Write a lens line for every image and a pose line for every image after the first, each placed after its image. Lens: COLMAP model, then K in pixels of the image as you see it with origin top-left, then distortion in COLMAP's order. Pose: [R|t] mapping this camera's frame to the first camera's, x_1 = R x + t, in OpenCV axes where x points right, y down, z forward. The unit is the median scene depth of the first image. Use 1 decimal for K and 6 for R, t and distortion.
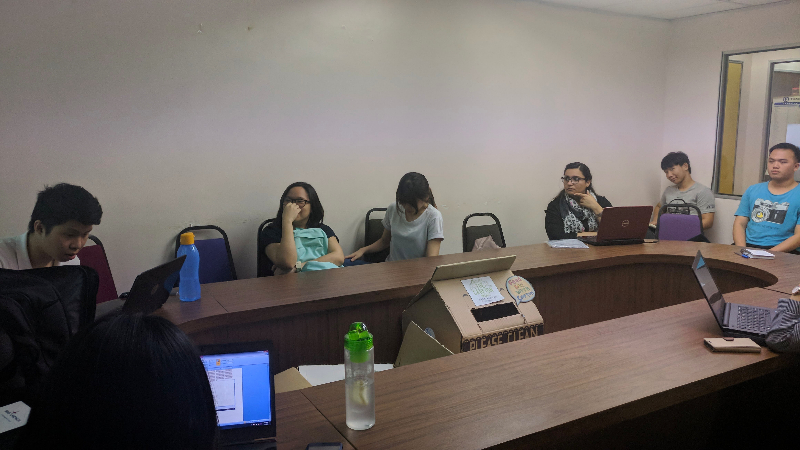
lens RADIAL K [[639.4, 0, 412.2], [0, 639.4, 198.6], [0, 0, 1]] dist [0.008361, 0.038725]
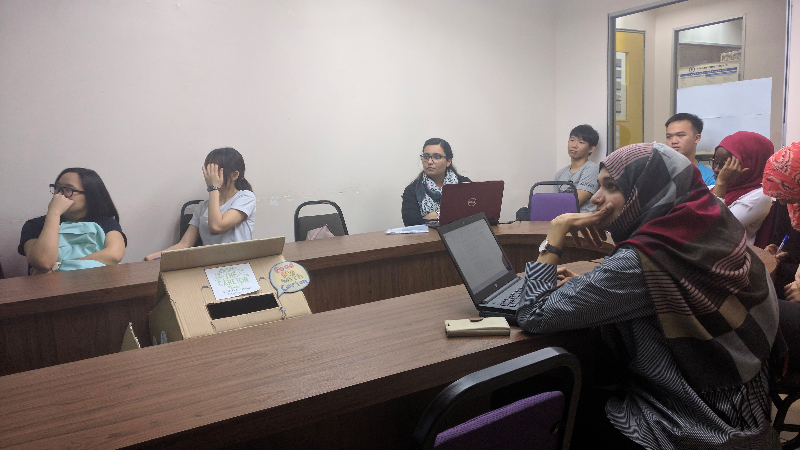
lens RADIAL K [[639.4, 0, 398.5], [0, 639.4, 225.8], [0, 0, 1]] dist [0.008361, 0.038725]
pose [[0.998628, -0.049015, 0.018422, 0.242649], [0.048667, 0.998636, 0.018931, 0.055887], [-0.019325, -0.018008, 0.999651, 0.158405]]
